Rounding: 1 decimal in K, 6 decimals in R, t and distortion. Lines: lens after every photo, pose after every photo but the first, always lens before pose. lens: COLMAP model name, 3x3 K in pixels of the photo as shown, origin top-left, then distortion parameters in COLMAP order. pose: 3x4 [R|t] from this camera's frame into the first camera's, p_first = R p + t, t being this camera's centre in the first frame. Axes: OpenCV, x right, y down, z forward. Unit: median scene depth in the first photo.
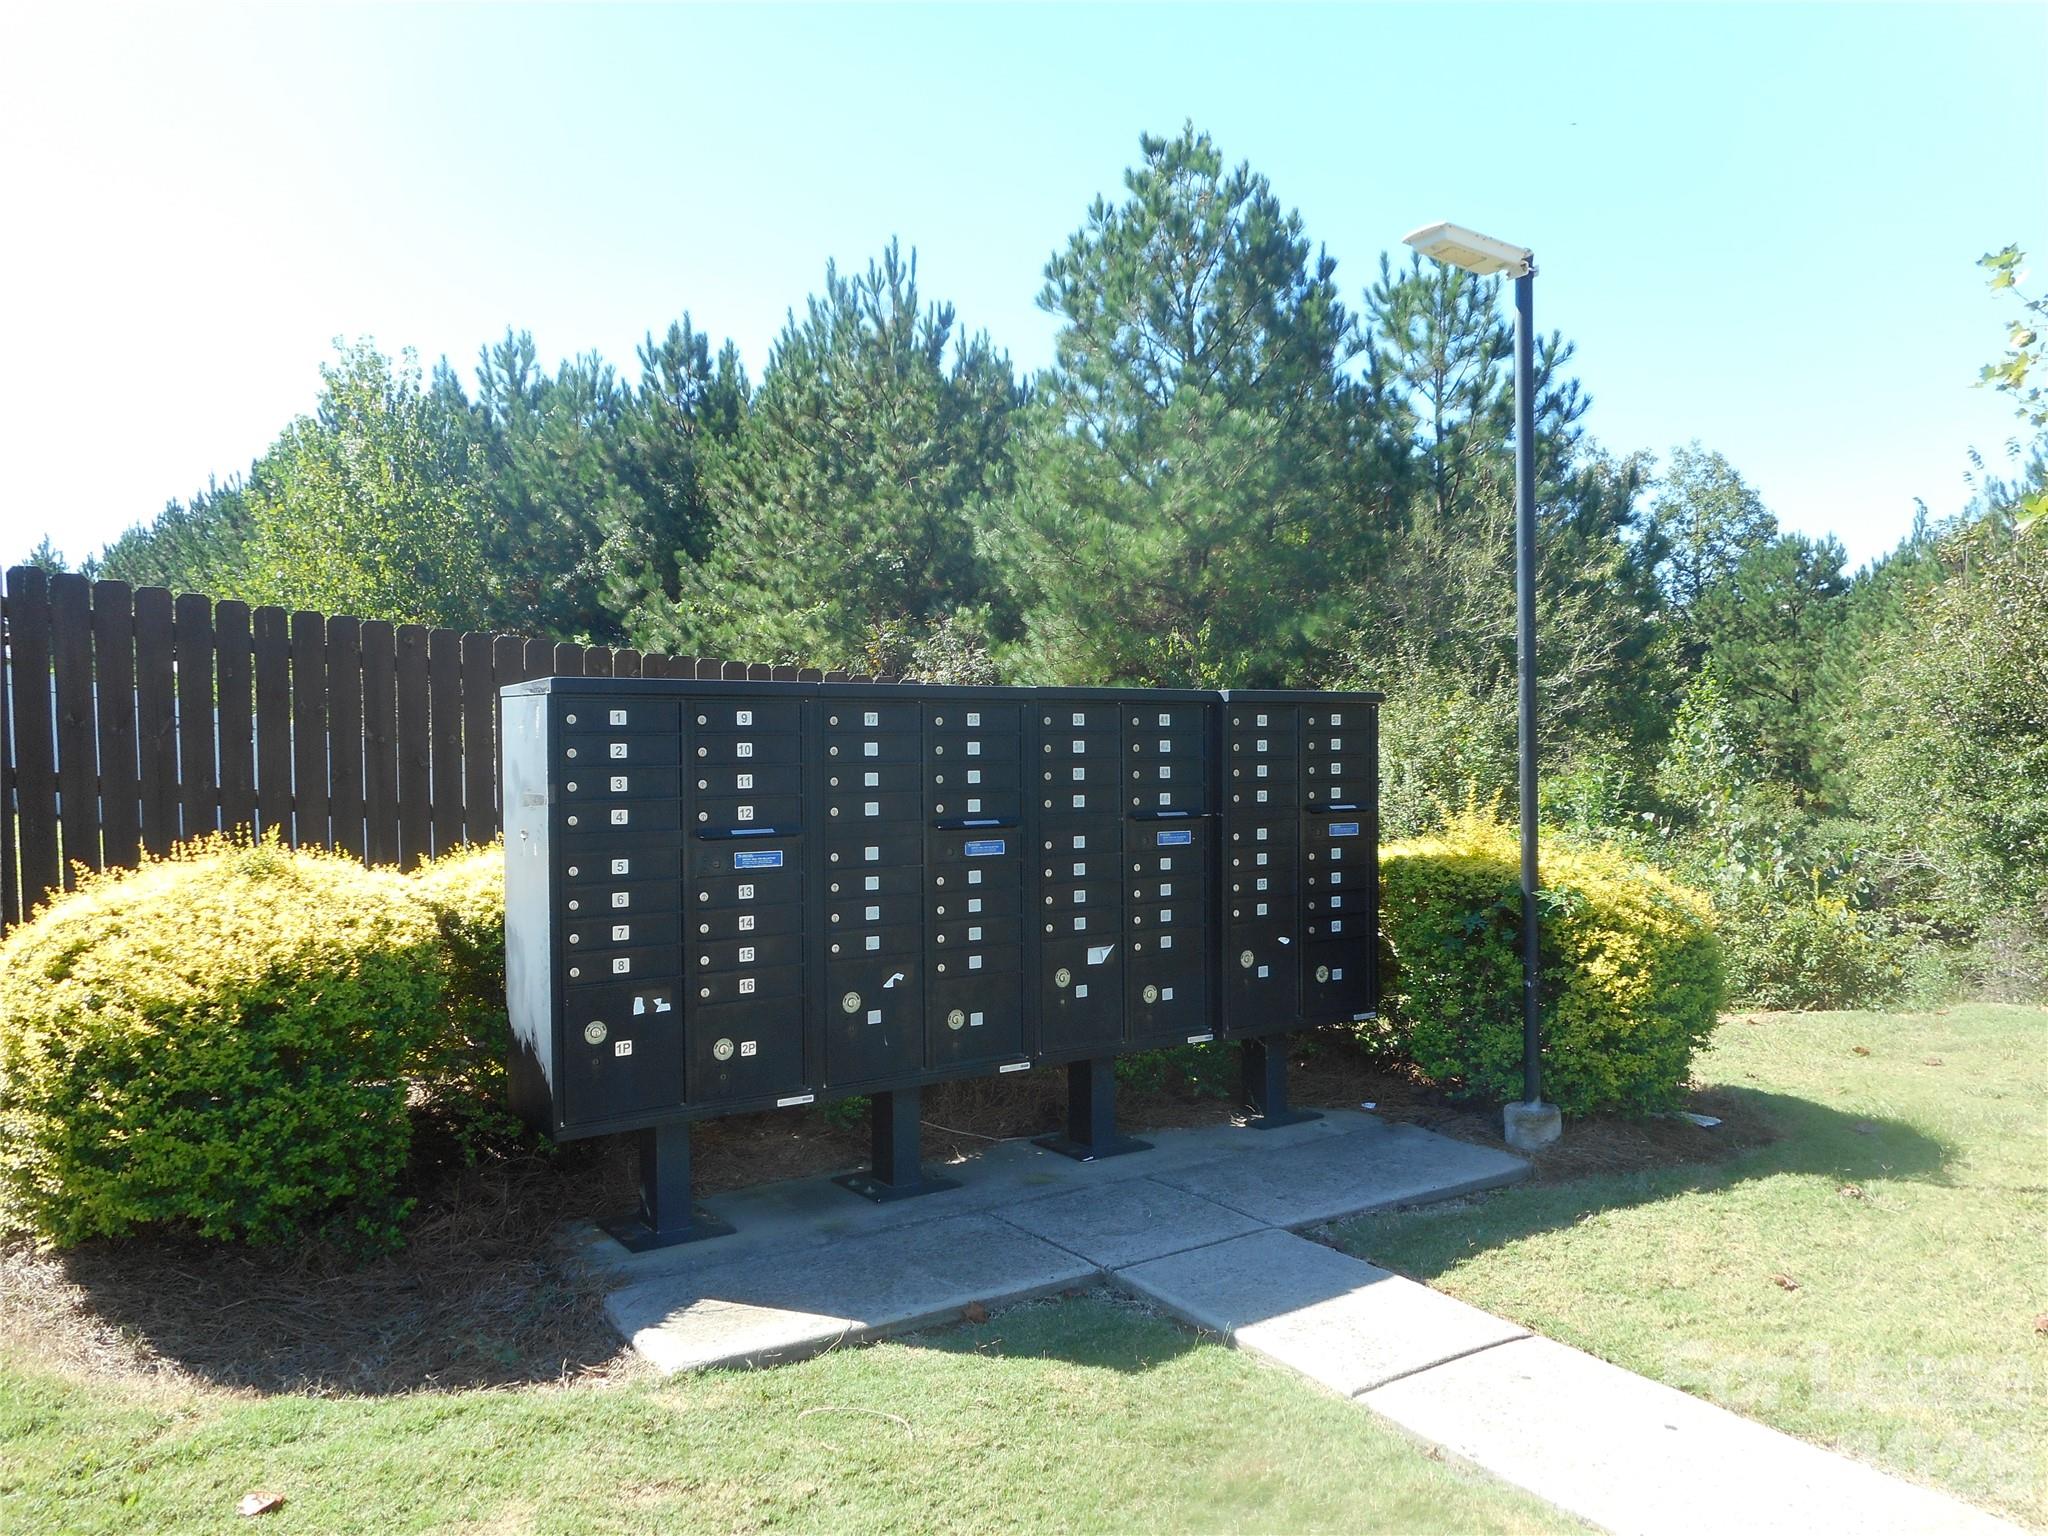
lens RADIAL K [[1517.6, 0, 1019.9], [0, 1517.6, 774.8], [0, 0, 1]] dist [0.008686, -0.000042]
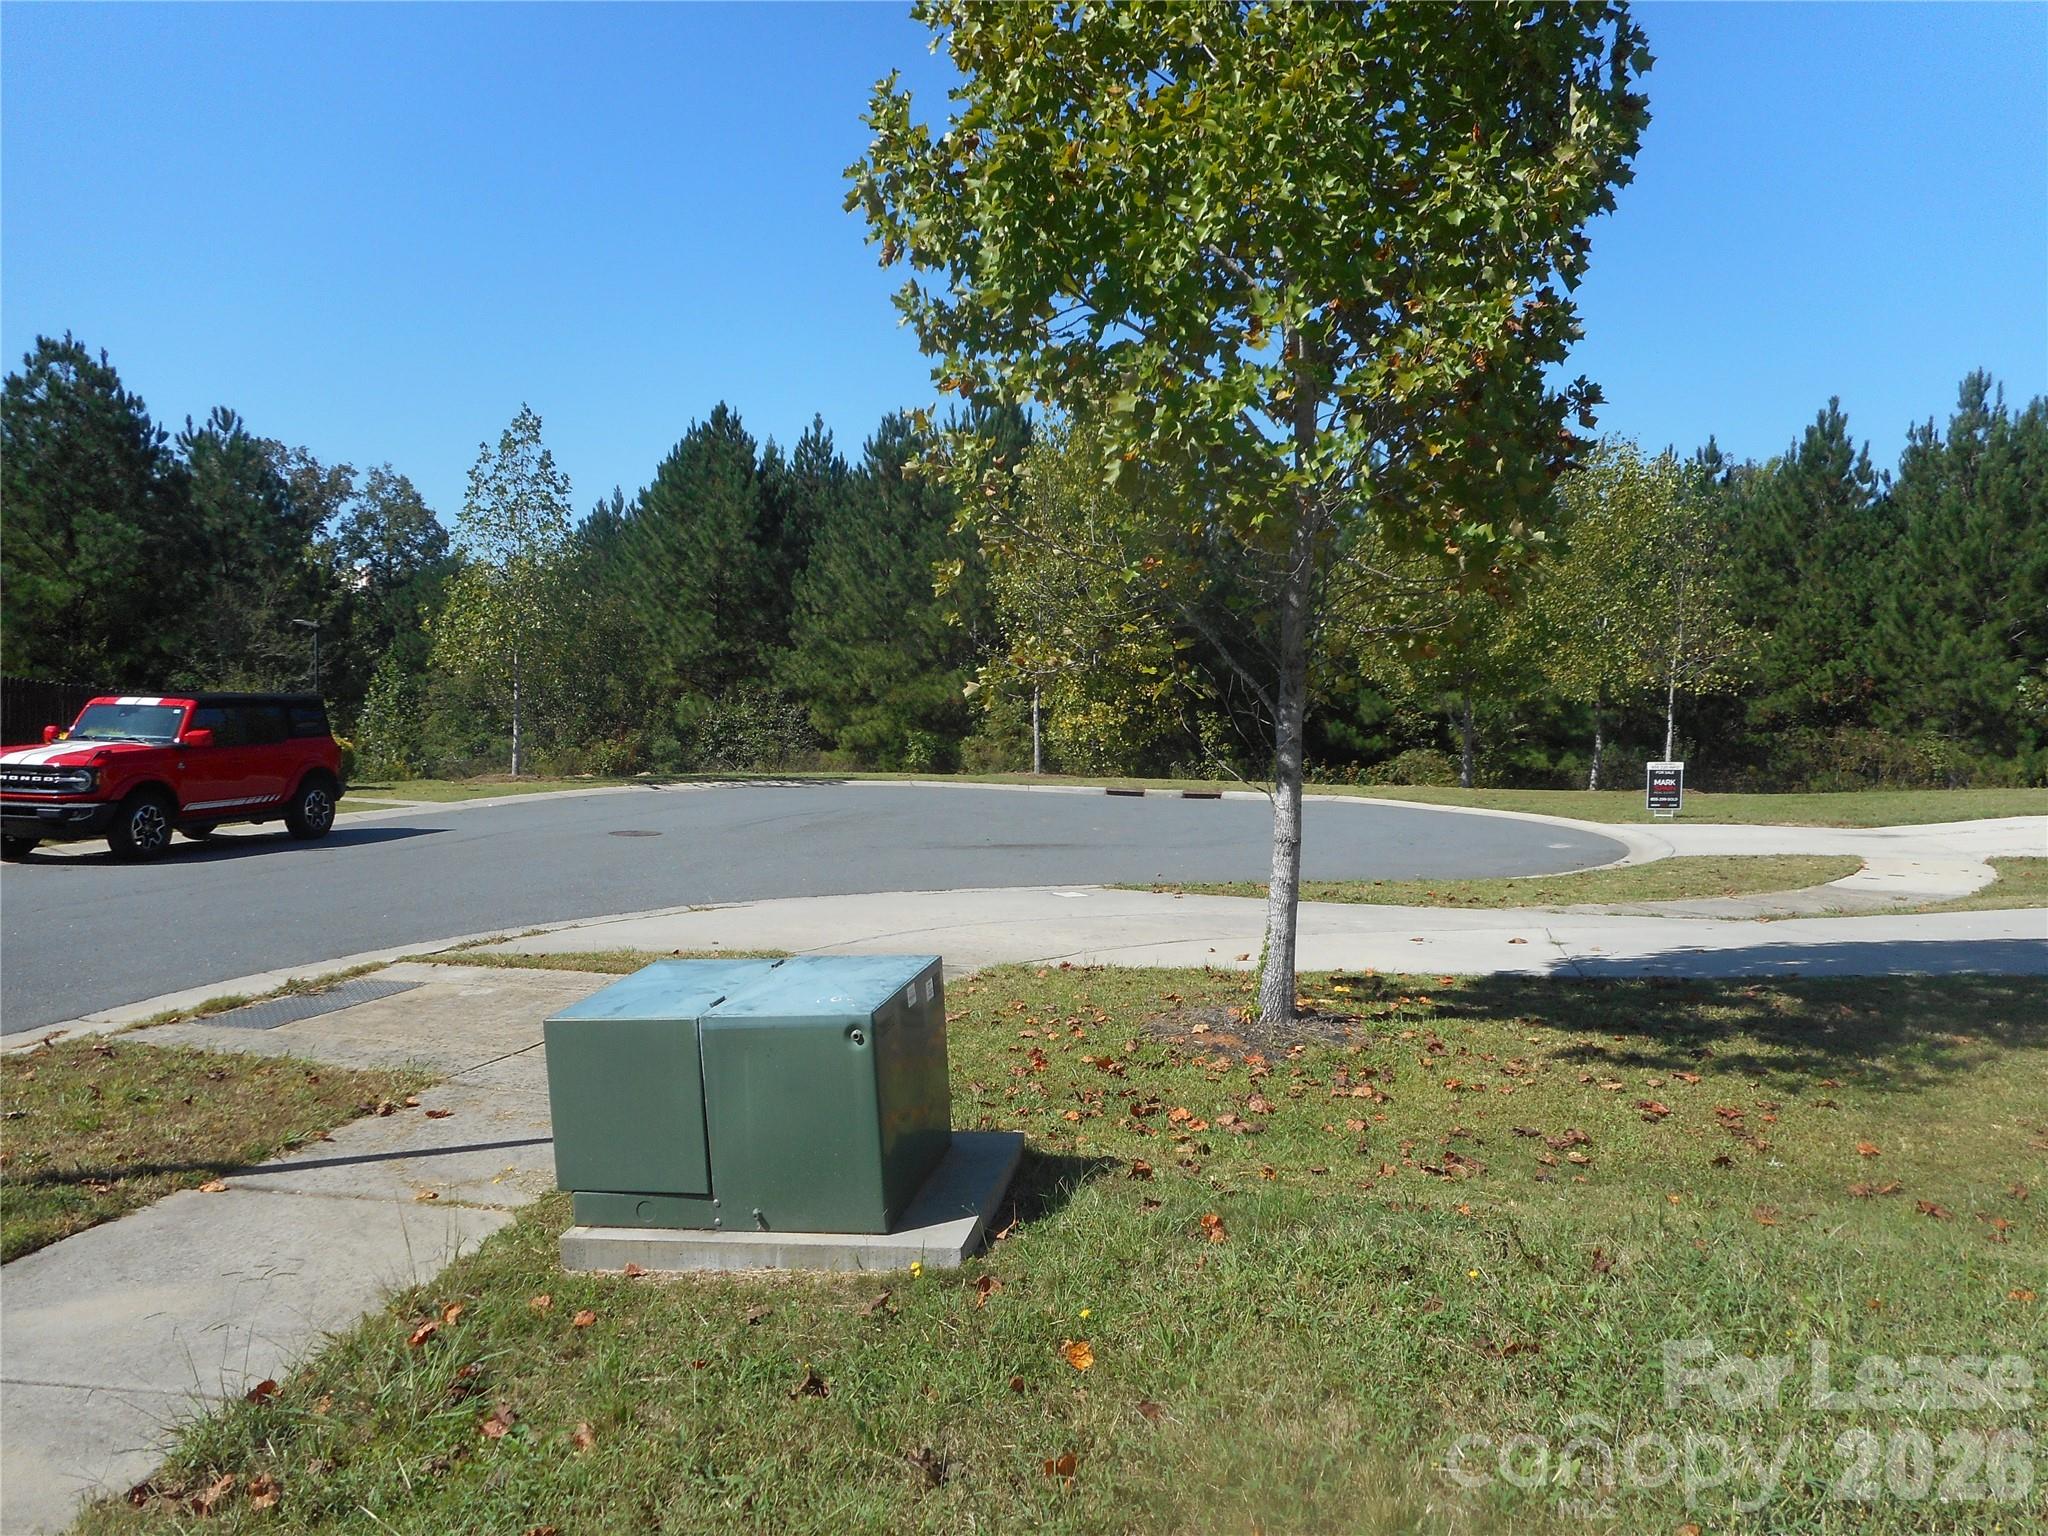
lens RADIAL K [[1517.6, 0, 1020.9], [0, 1517.6, 763.7], [0, 0, 1]] dist [0.008686, -0.000042]
pose [[0.692434, -0.005683, 0.721459, -0.153384], [-0.010146, 0.999793, 0.017613, 0.002871], [-0.721410, -0.019516, 0.692233, -0.379798]]
